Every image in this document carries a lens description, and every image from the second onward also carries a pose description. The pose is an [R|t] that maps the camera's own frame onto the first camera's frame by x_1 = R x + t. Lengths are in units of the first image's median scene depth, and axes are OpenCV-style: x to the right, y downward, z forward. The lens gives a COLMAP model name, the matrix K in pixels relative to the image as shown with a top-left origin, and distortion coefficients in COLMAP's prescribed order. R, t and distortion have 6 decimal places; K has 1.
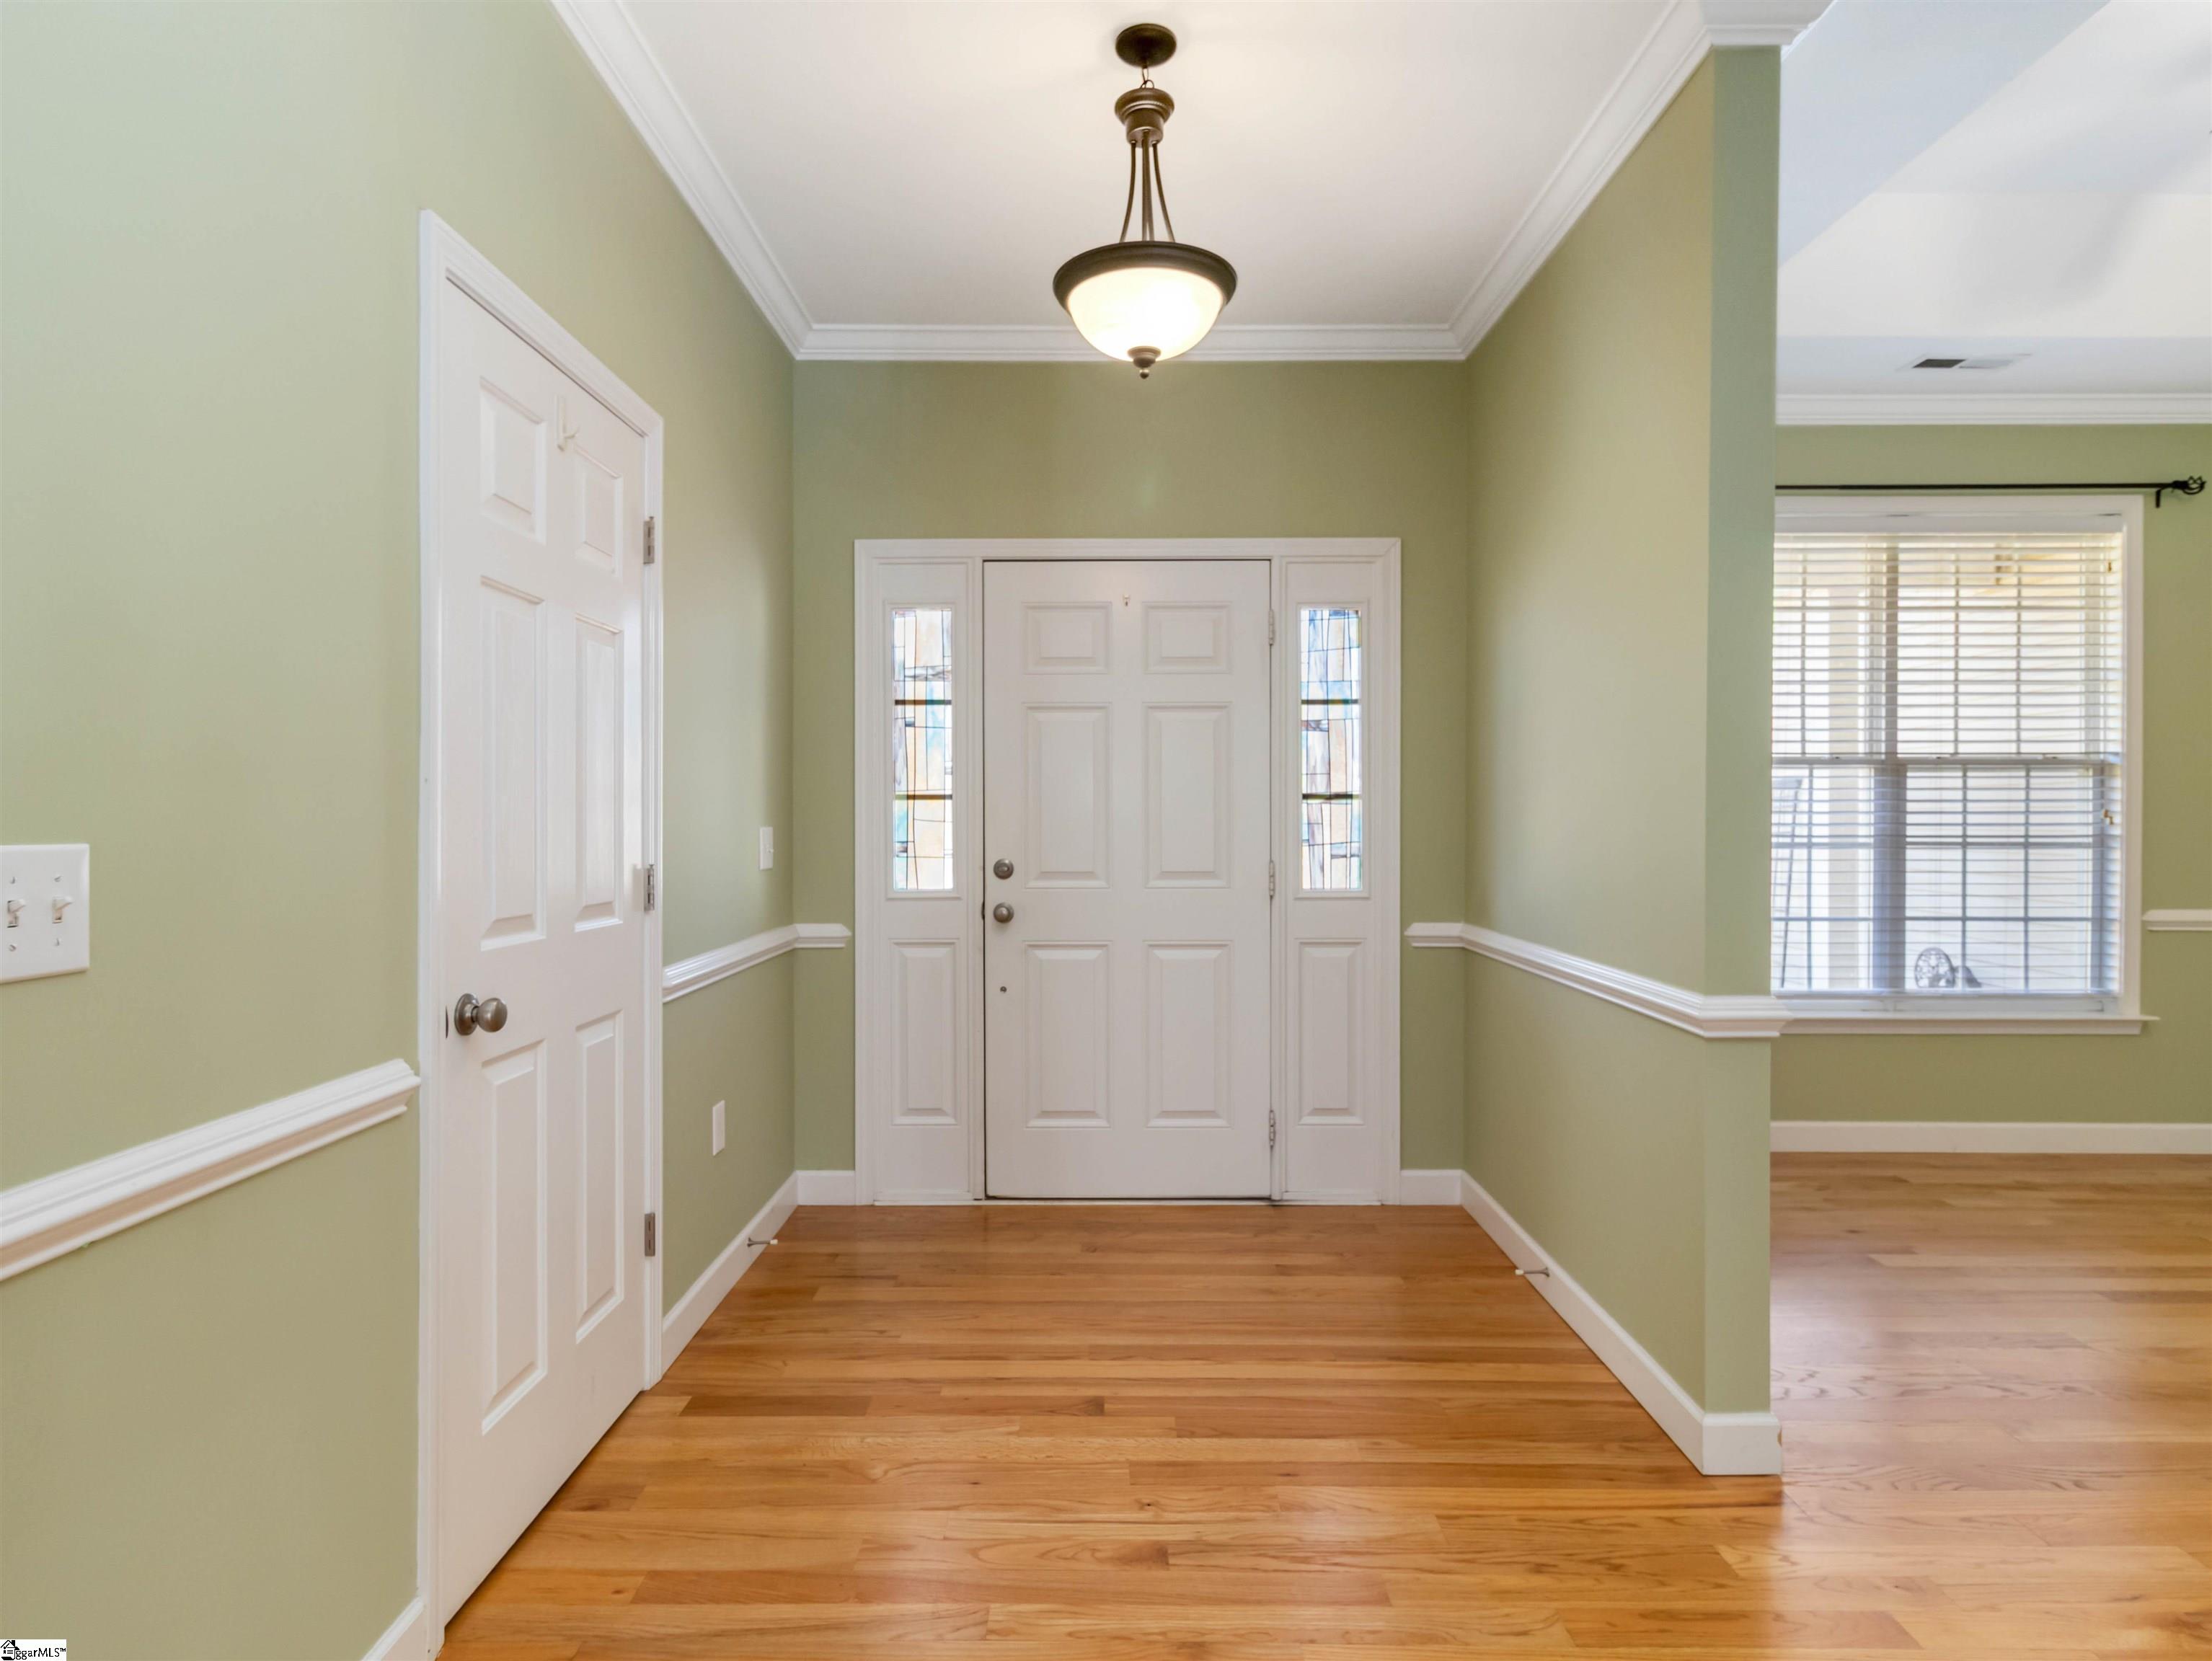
lens RADIAL K [[1183.7, 0, 1104.8], [0, 1183.7, 821.1], [0, 0, 1]] dist [-0.001865, 0.001201]
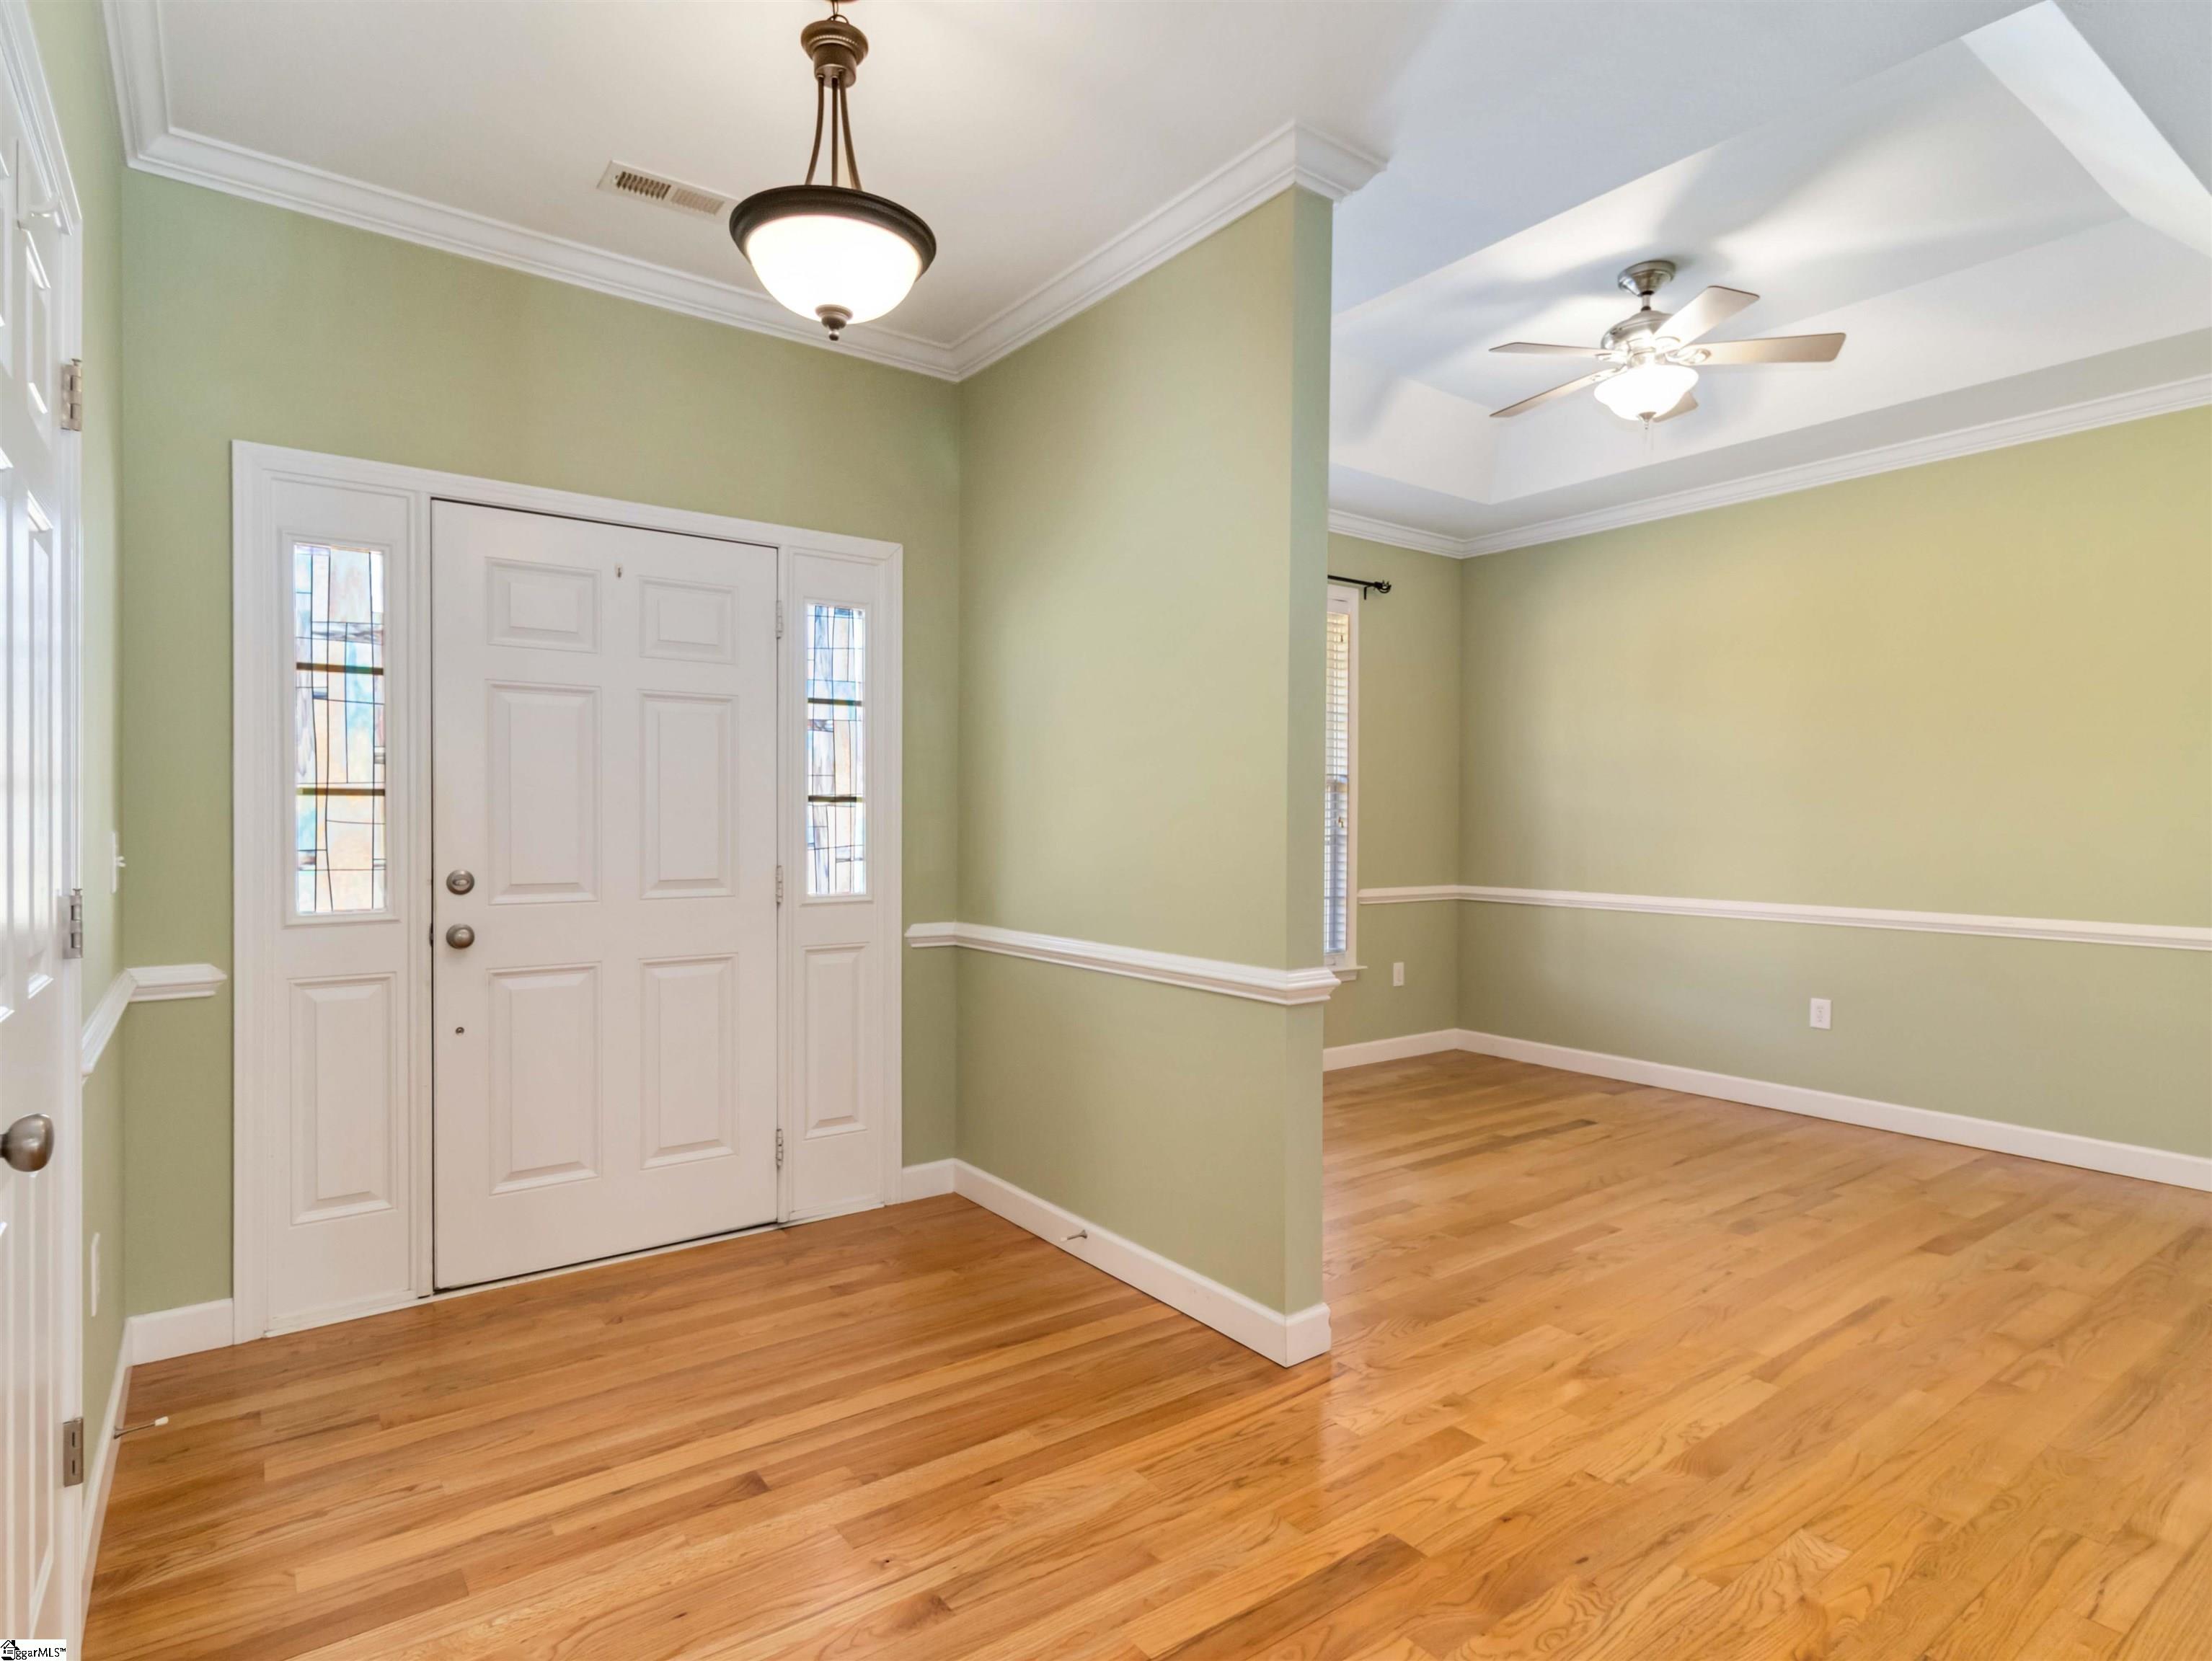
lens RADIAL K [[1173.6, 0, 1106.0], [0, 1173.6, 830.5], [0, 0, 1]] dist [0.000044, 0.000939]
pose [[0.801916, -0.001364, 0.597435, -0.211427], [-0.002453, 0.999981, 0.005577, -0.000726], [-0.597432, -0.005938, 0.801898, 0.091358]]
